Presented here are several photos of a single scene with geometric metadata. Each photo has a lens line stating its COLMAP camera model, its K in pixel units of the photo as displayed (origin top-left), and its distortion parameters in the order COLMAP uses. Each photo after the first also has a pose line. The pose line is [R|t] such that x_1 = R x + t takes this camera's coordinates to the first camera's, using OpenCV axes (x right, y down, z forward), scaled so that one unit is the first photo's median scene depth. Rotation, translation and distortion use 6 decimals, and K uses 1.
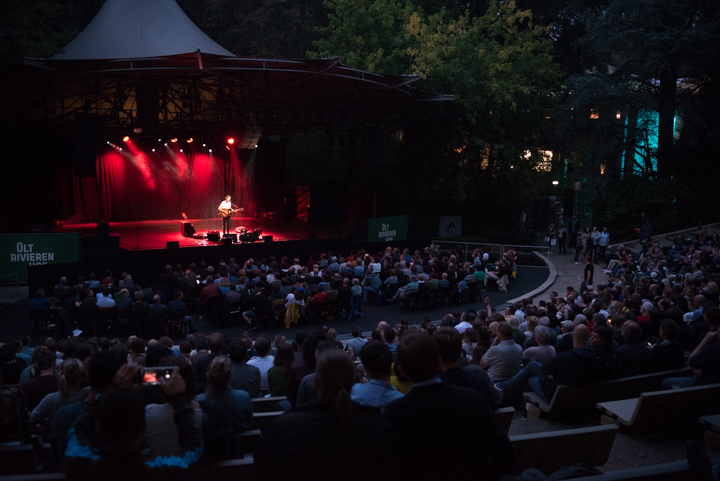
lens RADIAL K [[811.4, 0, 359.7], [0, 811.4, 239.6], [0, 0, 1]] dist [0.021778, 0.000000]
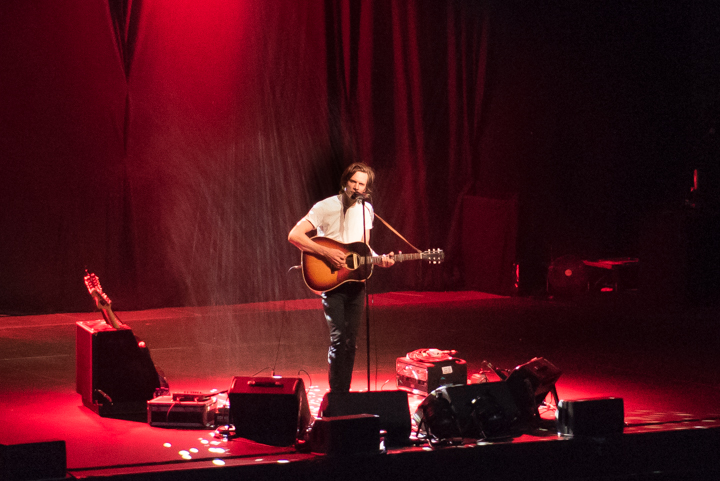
lens RADIAL K [[1867.6, 0, 360.5], [0, 1867.6, 240.5], [0, 0, 1]] dist [0.005201, 0.000000]
pose [[0.986855, -0.024762, -0.159698, -0.098799], [0.014867, 0.997912, -0.062858, -0.014180], [0.160921, 0.059657, 0.985163, 0.620260]]
